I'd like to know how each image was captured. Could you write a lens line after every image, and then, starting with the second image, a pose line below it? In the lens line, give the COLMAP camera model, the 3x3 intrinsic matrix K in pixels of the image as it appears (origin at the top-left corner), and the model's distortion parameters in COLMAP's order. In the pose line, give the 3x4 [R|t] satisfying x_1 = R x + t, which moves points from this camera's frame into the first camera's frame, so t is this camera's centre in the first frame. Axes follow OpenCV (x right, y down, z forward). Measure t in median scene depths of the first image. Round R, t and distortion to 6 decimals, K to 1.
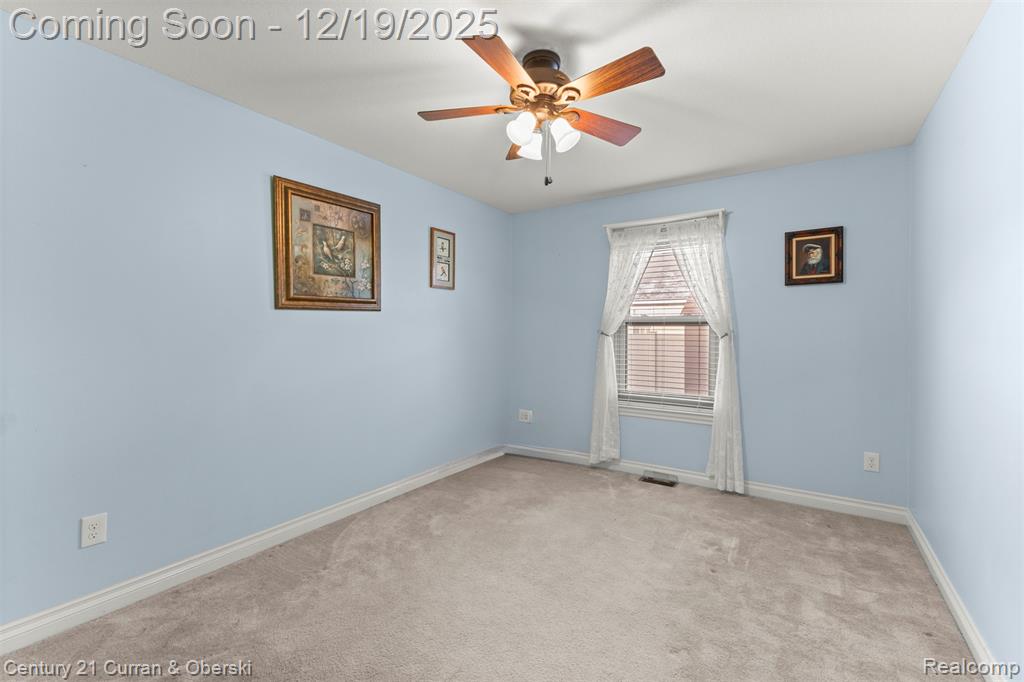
lens RADIAL K [[452.0, 0, 514.7], [0, 452.0, 338.6], [0, 0, 1]] dist [0.015103, -0.001480]
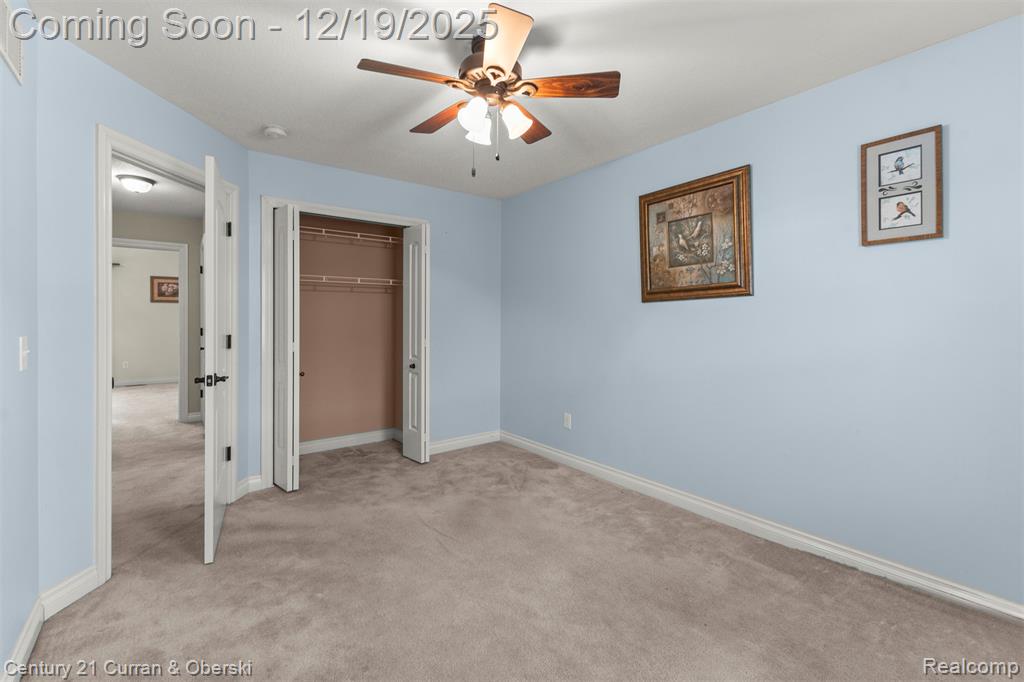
lens RADIAL K [[452.0, 0, 514.7], [0, 452.0, 338.6], [0, 0, 1]] dist [0.015103, -0.001480]
pose [[-0.318826, 0.036158, -0.947123, 0.689669], [-0.010833, 0.999068, 0.041788, -0.013468], [0.947751, 0.023583, -0.318137, 0.963338]]
